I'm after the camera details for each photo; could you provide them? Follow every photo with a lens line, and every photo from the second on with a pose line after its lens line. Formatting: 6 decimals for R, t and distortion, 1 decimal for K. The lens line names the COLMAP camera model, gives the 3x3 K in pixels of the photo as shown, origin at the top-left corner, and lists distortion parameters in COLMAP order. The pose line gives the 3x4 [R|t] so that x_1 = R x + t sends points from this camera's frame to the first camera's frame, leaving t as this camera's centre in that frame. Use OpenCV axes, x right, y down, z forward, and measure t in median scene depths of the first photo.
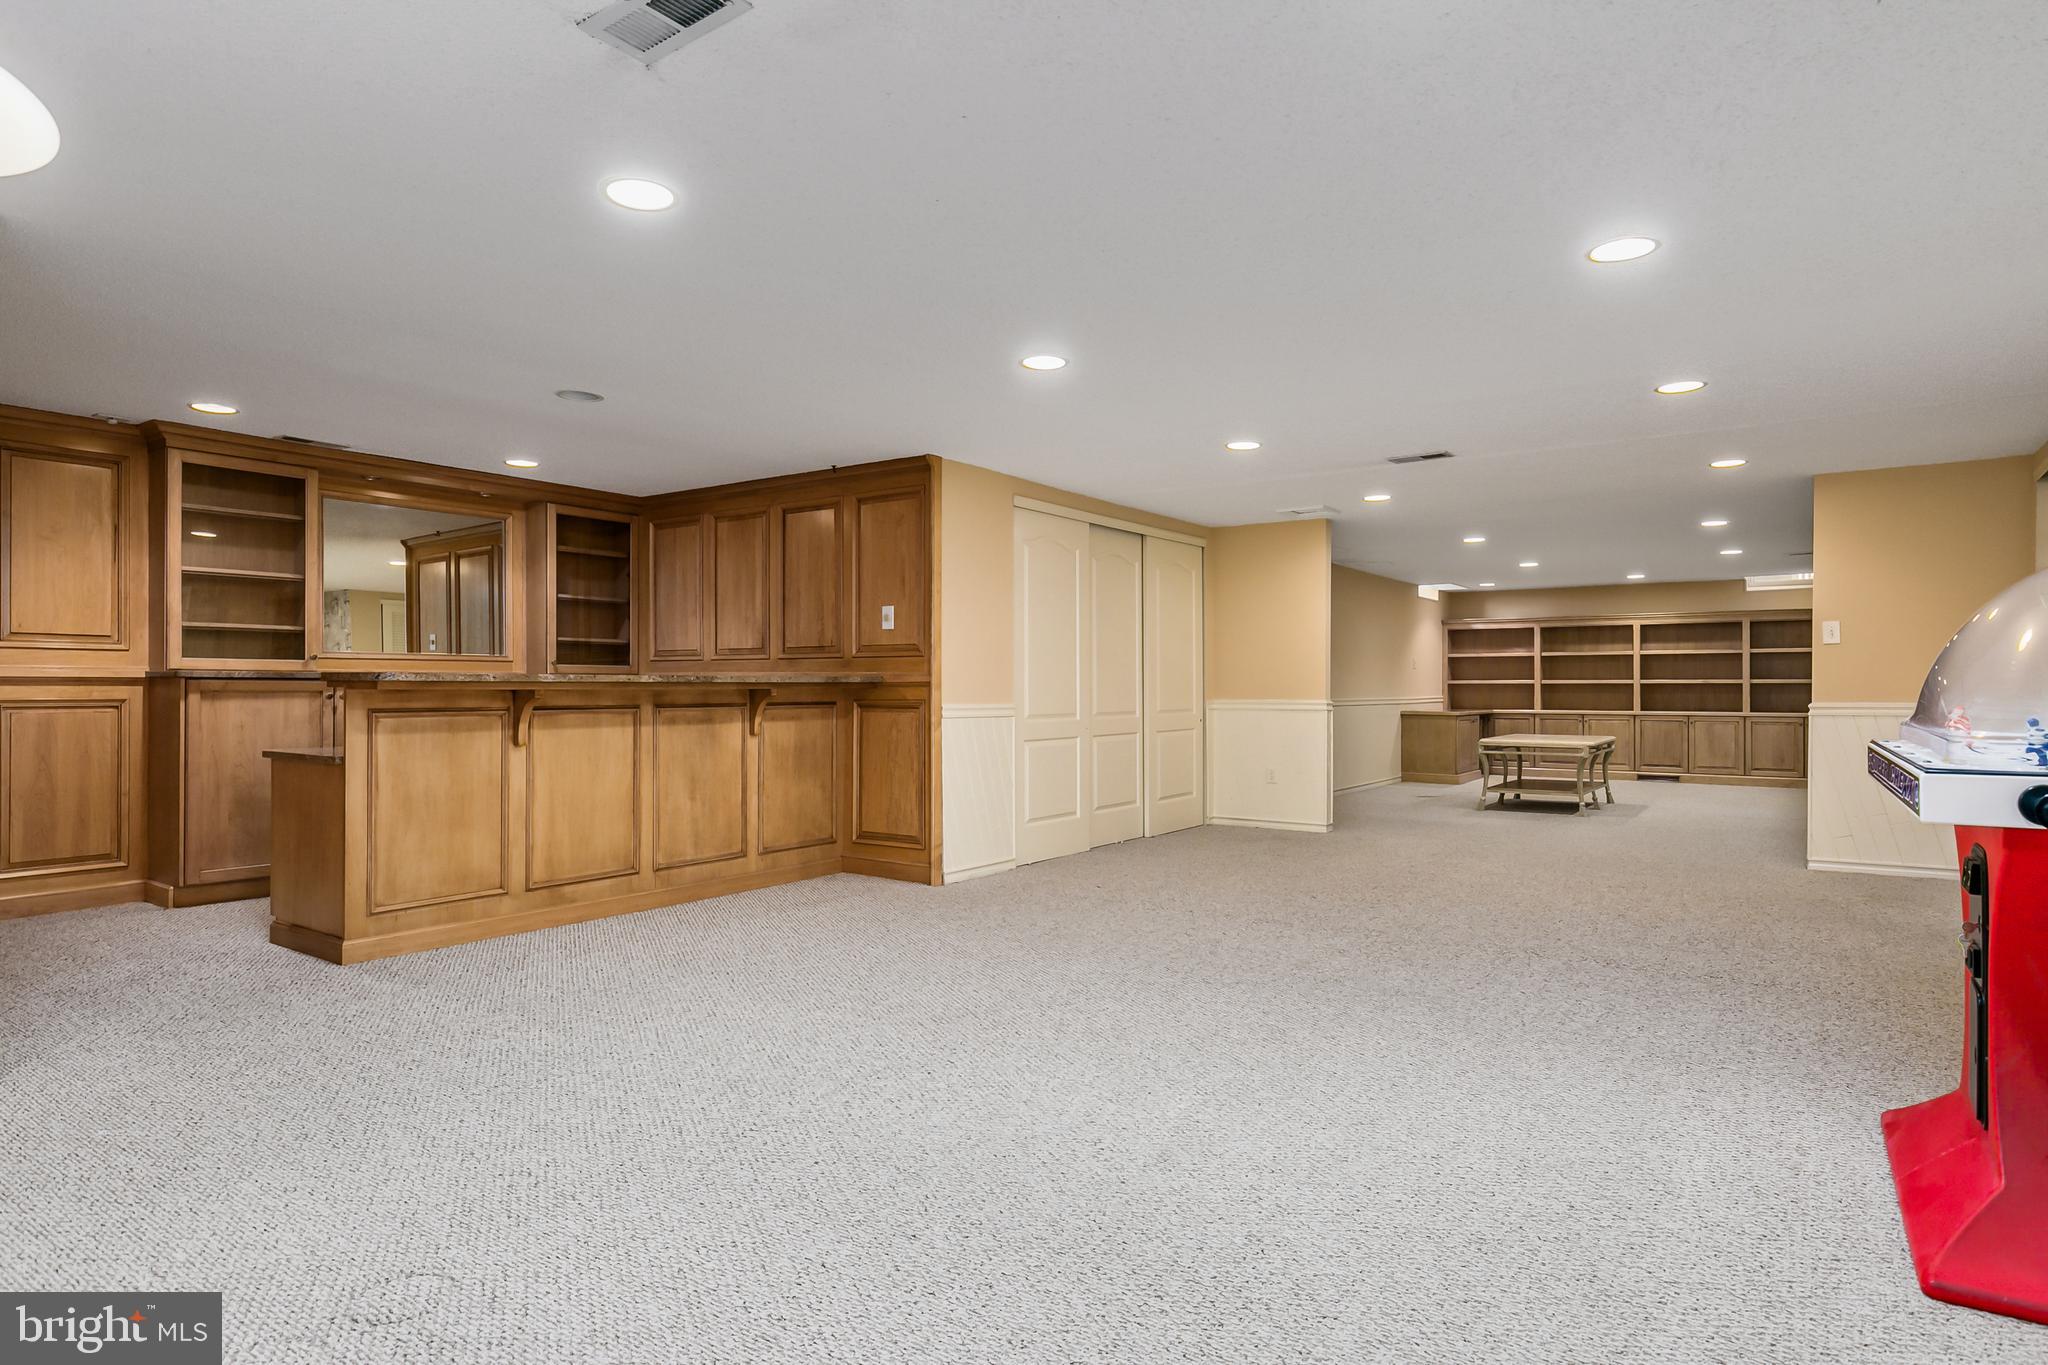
lens RADIAL K [[1125.1, 0, 1024.0], [0, 1125.1, 682.5], [0, 0, 1]] dist [0.006875, 0.000348]
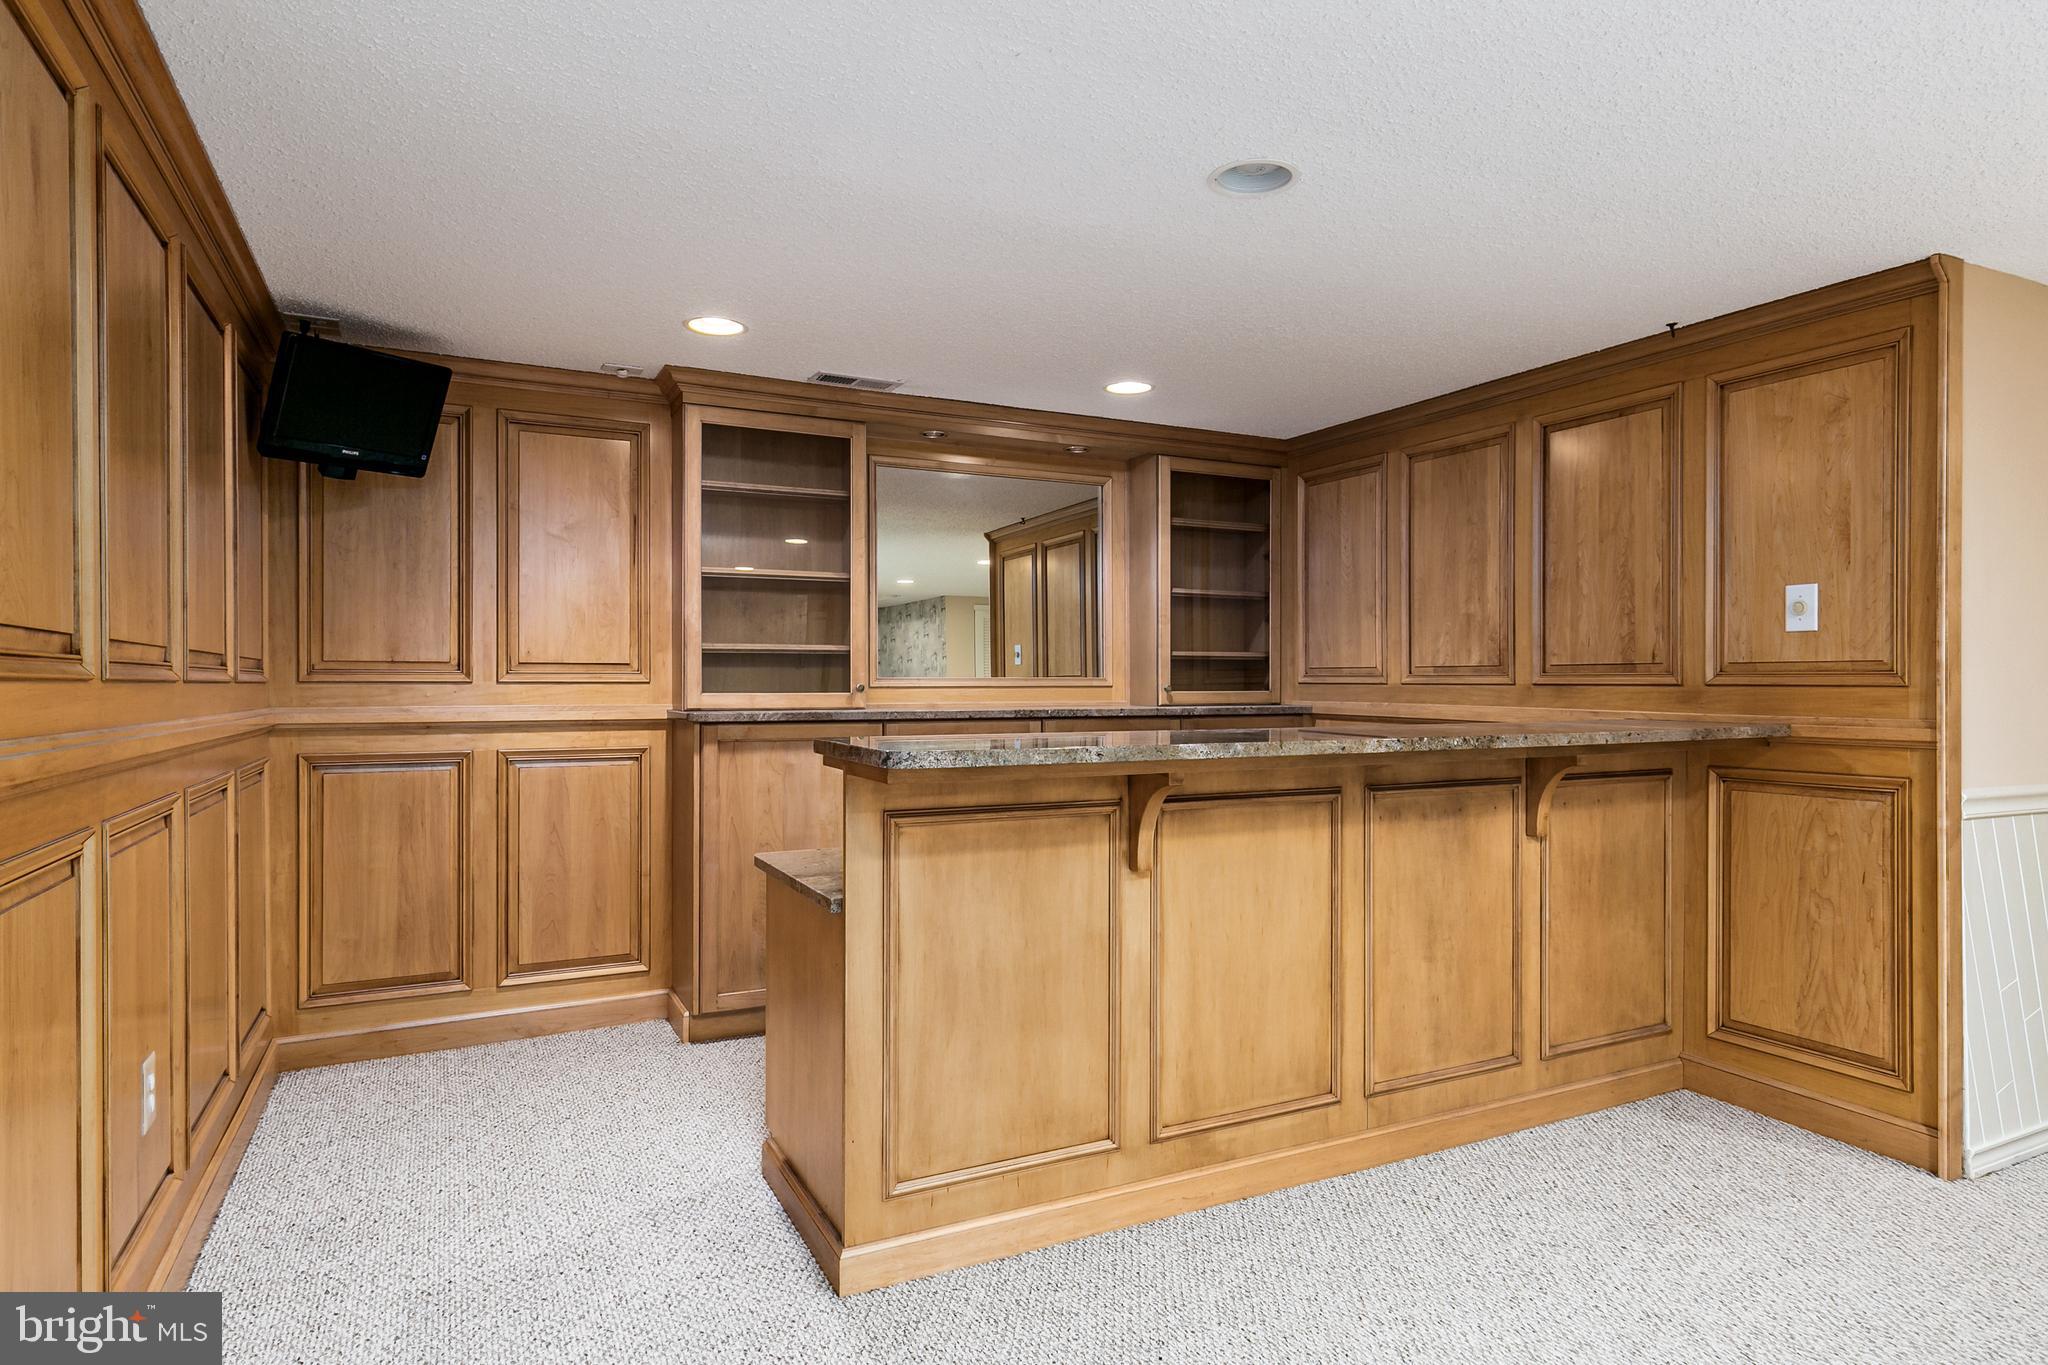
lens RADIAL K [[1125.1, 0, 1024.0], [0, 1125.1, 682.5], [0, 0, 1]] dist [0.006875, 0.000348]
pose [[0.882842, 0.001074, -0.469668, -0.210812], [0.001272, 0.999988, 0.004678, -0.030003], [0.469667, -0.004728, 0.882831, 0.433200]]
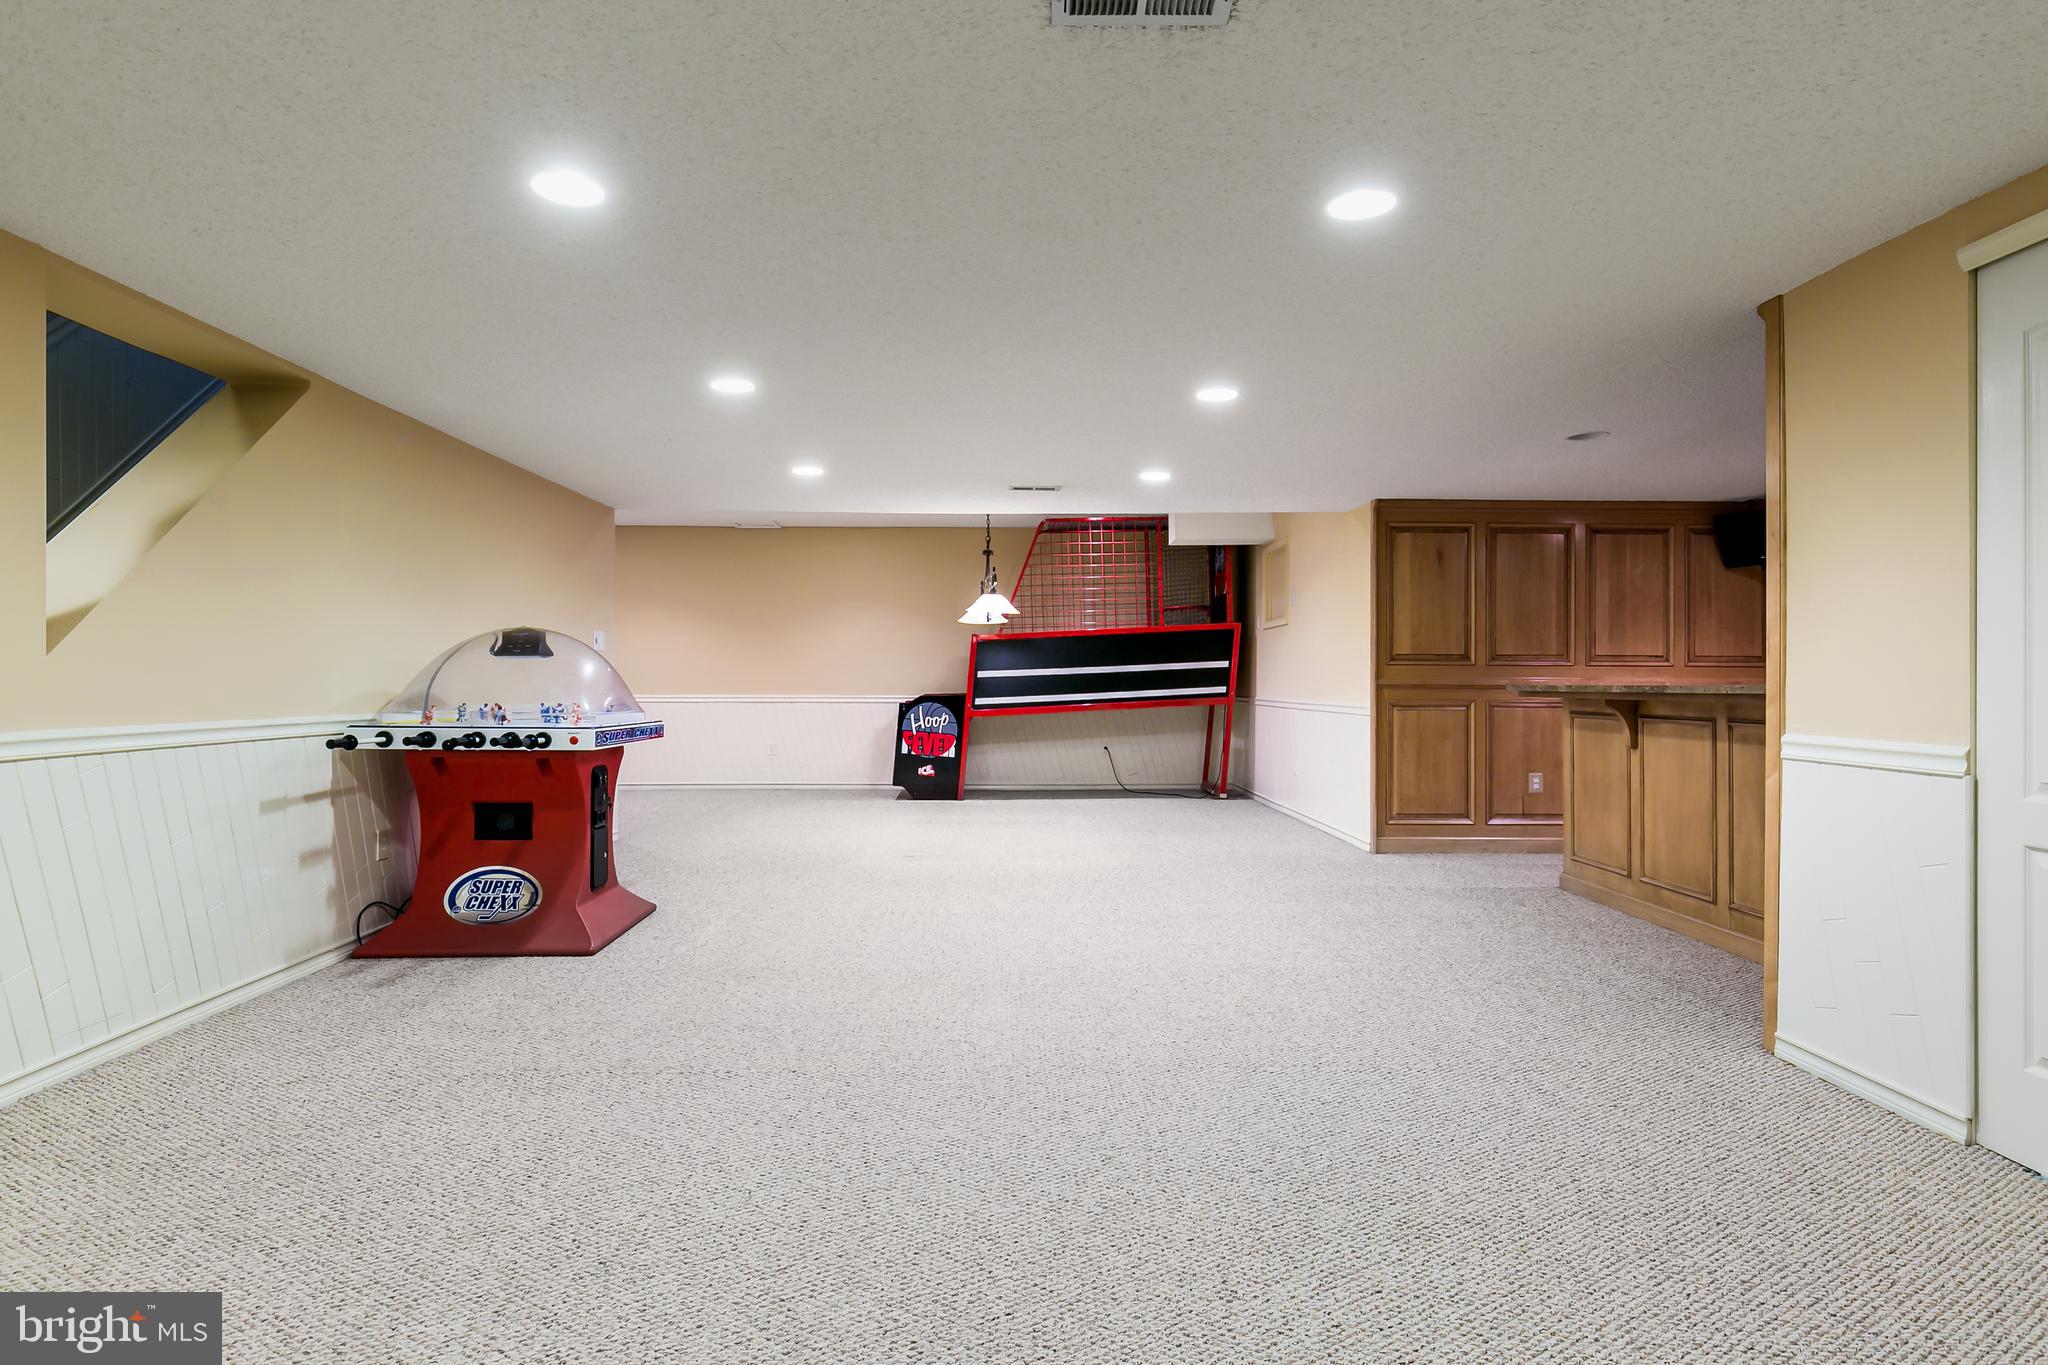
lens RADIAL K [[1125.1, 0, 1024.0], [0, 1125.1, 682.5], [0, 0, 1]] dist [0.006875, 0.000348]
pose [[-0.800289, -0.001021, -0.599613, 0.604306], [-0.000441, 0.999999, -0.001114, -0.006907], [0.599614, -0.000627, -0.800289, 1.309897]]
